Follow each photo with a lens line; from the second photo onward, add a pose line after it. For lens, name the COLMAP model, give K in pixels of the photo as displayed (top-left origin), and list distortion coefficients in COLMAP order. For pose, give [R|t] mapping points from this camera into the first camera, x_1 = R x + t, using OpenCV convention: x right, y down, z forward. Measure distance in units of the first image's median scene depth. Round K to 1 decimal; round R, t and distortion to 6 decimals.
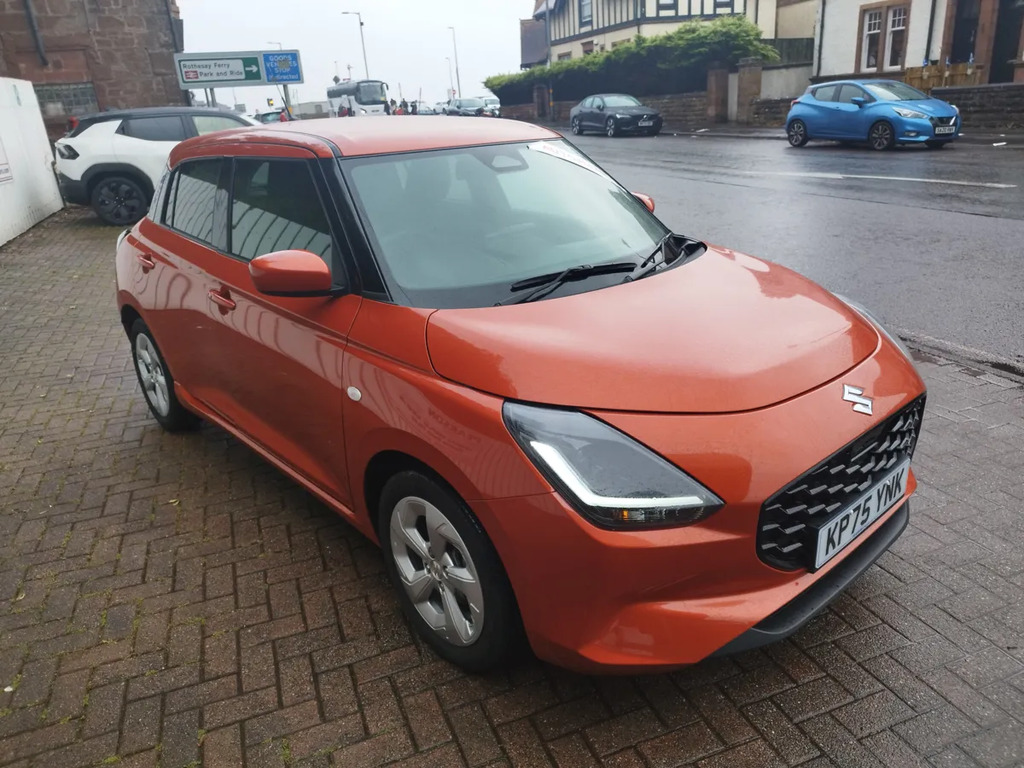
lens RADIAL K [[731.2, 0, 511.5], [0, 731.2, 398.1], [0, 0, 1]] dist [0.006614, -0.006691]
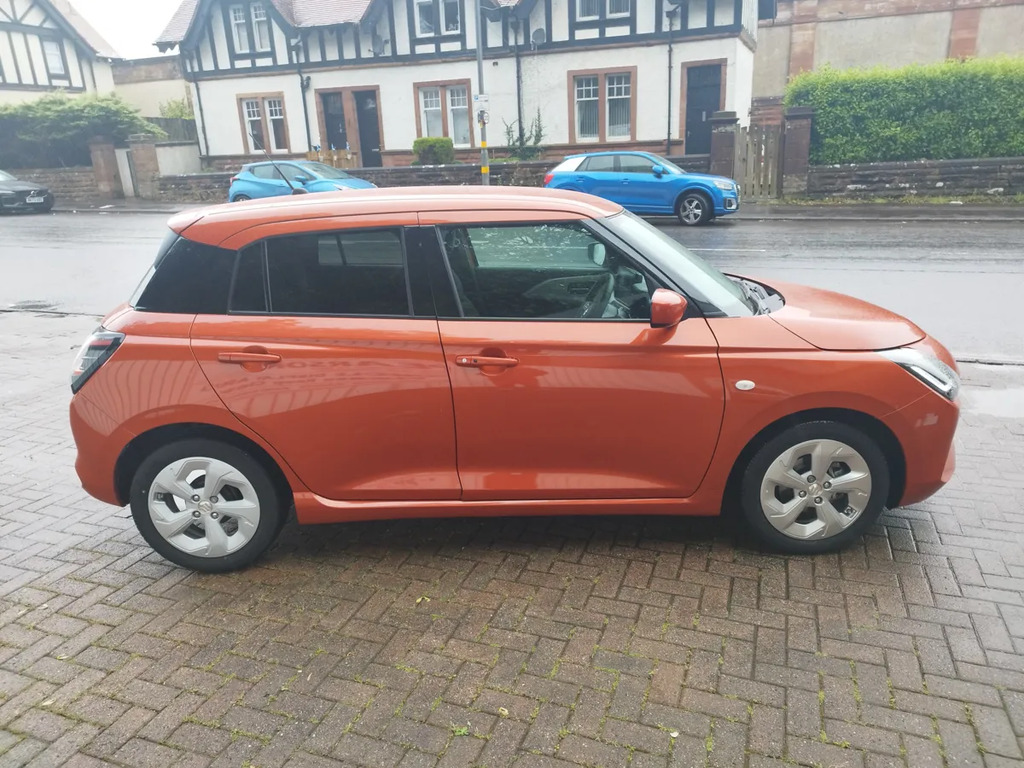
lens RADIAL K [[731.2, 0, 511.5], [0, 731.2, 398.1], [0, 0, 1]] dist [0.006614, -0.006691]
pose [[0.661949, -0.202929, 0.721556, -0.121930], [0.269673, 0.962669, 0.023343, -0.011249], [-0.699356, 0.179132, 0.691963, 0.031032]]
